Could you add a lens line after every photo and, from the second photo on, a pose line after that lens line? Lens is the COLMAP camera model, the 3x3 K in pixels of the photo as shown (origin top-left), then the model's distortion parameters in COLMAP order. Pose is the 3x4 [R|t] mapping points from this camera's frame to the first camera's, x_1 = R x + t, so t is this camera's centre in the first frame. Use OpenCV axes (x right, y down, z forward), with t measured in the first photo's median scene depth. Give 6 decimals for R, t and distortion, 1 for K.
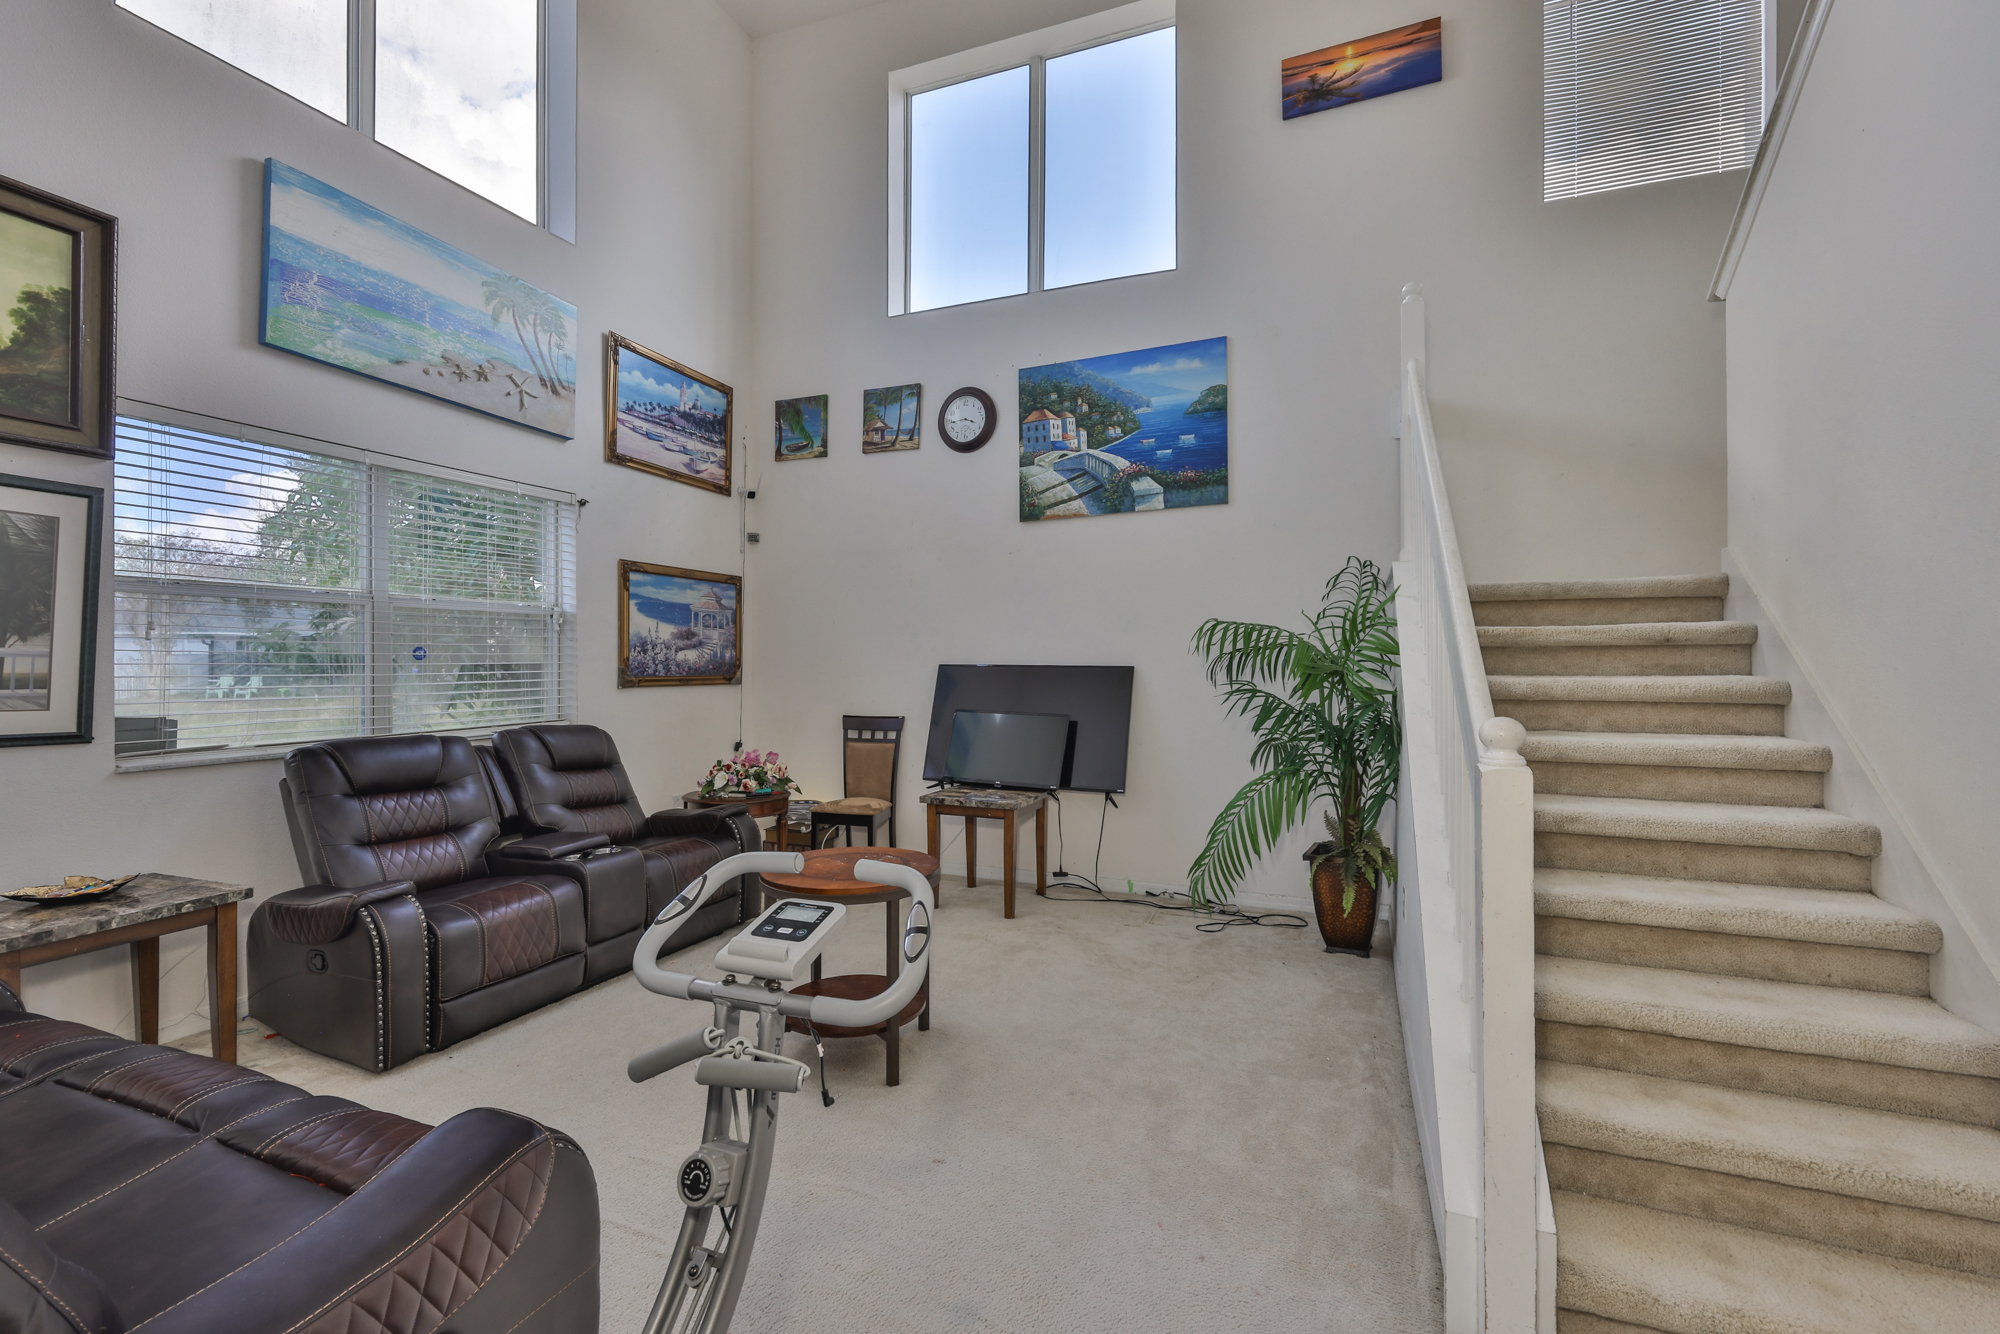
lens RADIAL K [[860.5, 0, 1036.7], [0, 860.5, 645.3], [0, 0, 1]] dist [0.003756, 0.000078]
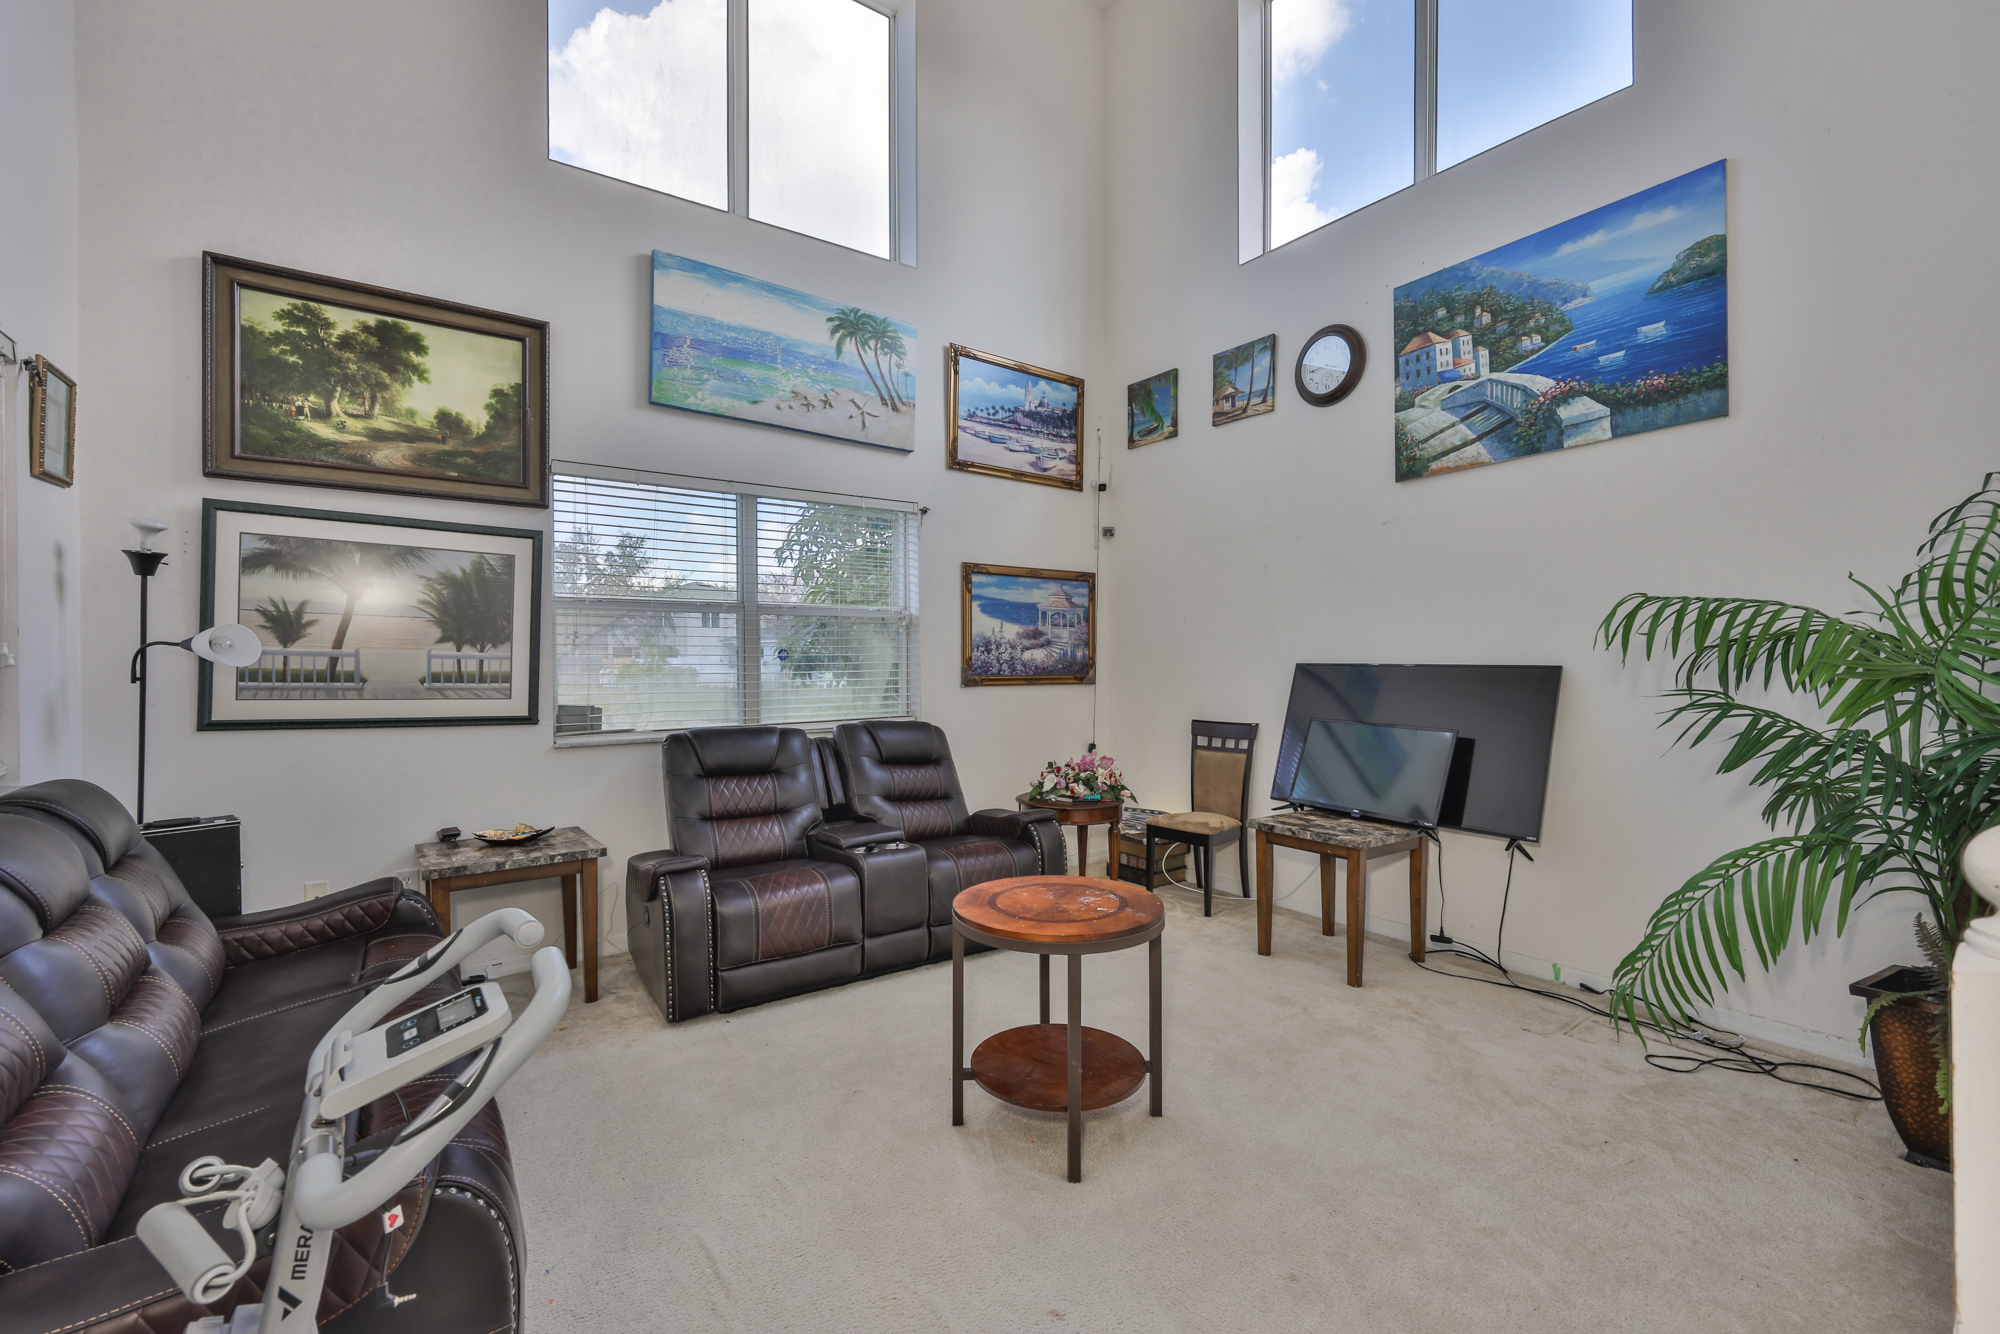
lens RADIAL K [[860.5, 0, 1015.2], [0, 860.5, 655.2], [0, 0, 1]] dist [0.003756, 0.000078]
pose [[0.837824, -0.006249, -0.545905, 0.135238], [0.013877, 0.999855, 0.009852, 0.002471], [0.545765, -0.015829, 0.837789, 0.168509]]
